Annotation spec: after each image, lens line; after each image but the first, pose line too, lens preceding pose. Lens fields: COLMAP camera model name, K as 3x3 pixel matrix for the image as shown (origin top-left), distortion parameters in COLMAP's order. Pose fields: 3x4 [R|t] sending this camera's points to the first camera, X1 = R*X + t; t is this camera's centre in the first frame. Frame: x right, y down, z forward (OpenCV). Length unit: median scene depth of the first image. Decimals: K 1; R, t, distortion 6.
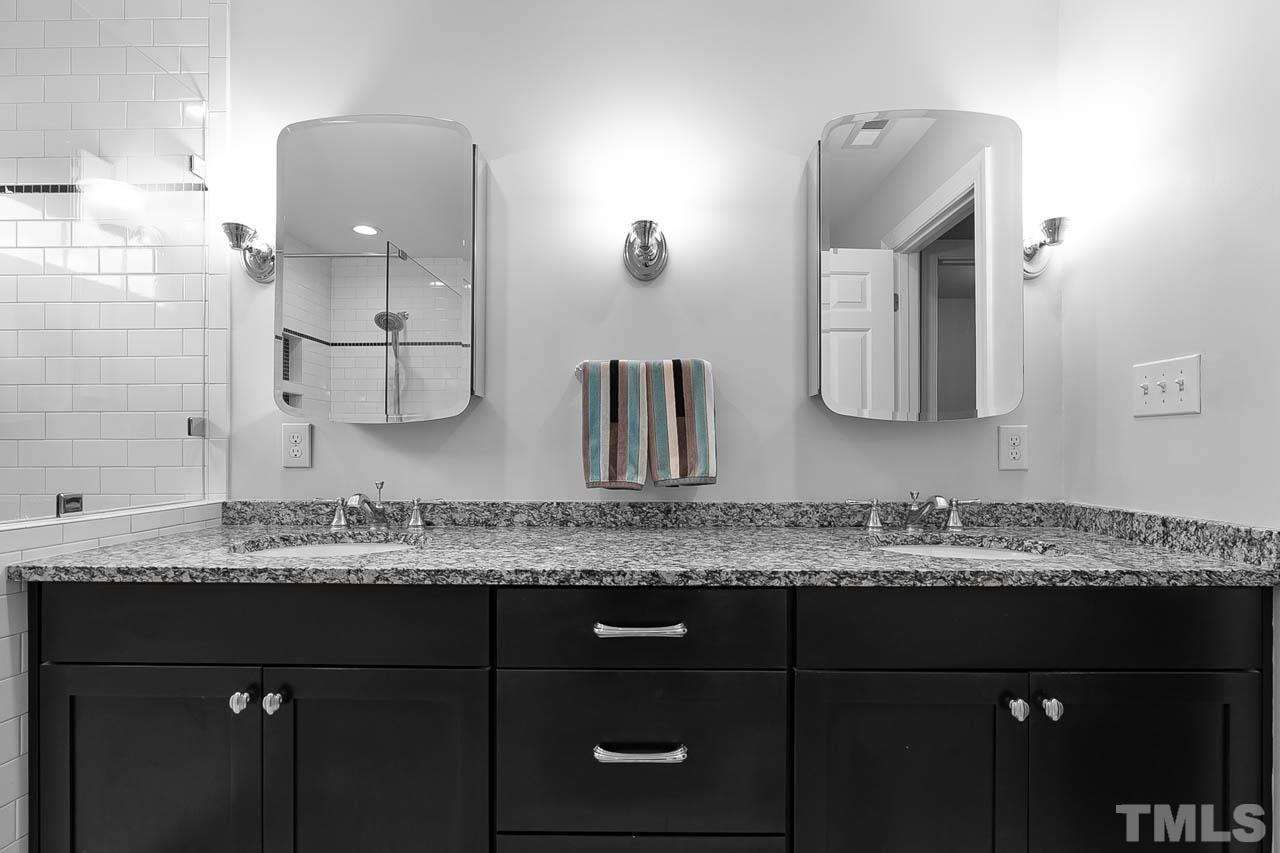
lens RADIAL K [[608.1, 0, 637.9], [0, 608.1, 447.5], [0, 0, 1]] dist [-0.010107, 0.001832]
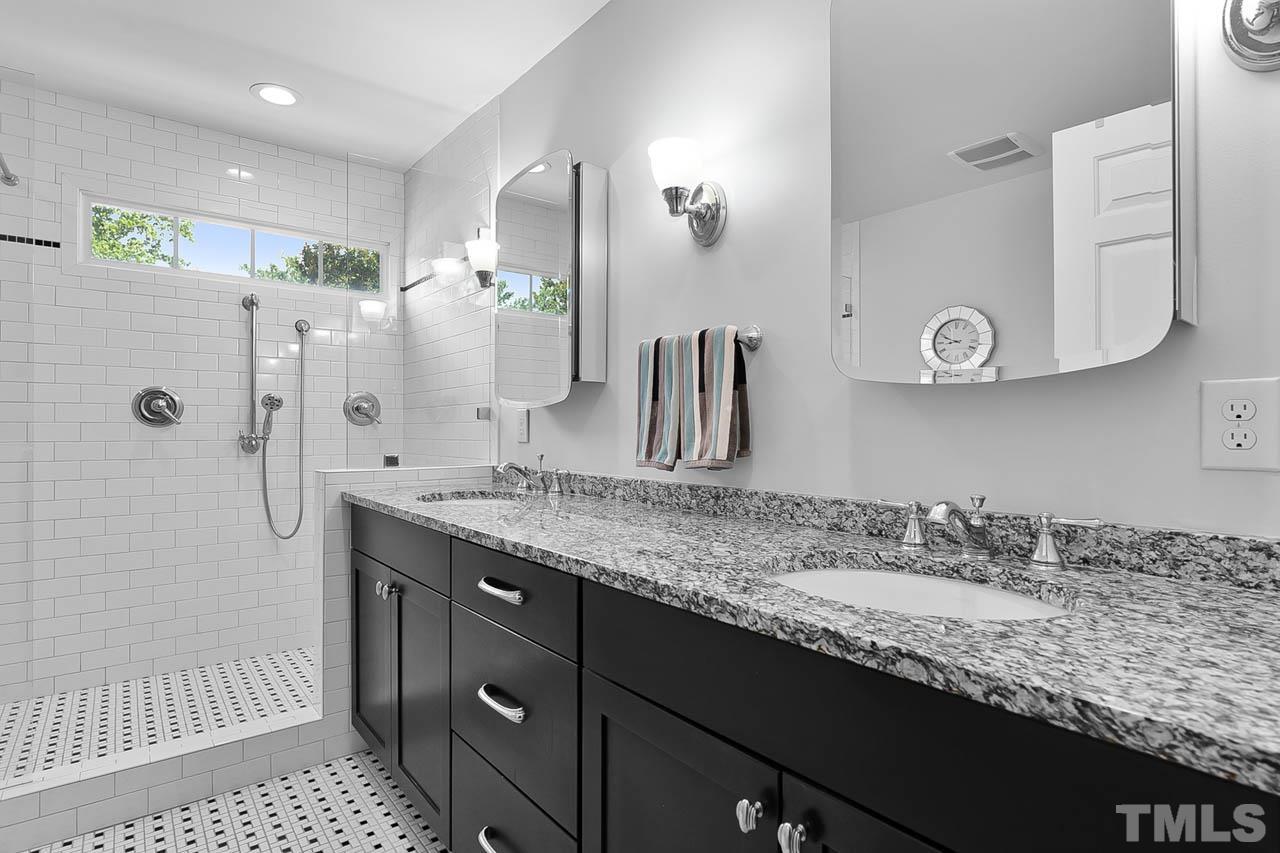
lens RADIAL K [[662.6, 0, 637.9], [0, 662.6, 425.0], [0, 0, 1]] dist [-0.010557, 0.001774]
pose [[0.625804, -0.005120, -0.779963, 0.744269], [0.002433, 0.999986, -0.004612, 0.002210], [0.779976, 0.000989, 0.625808, 0.292918]]
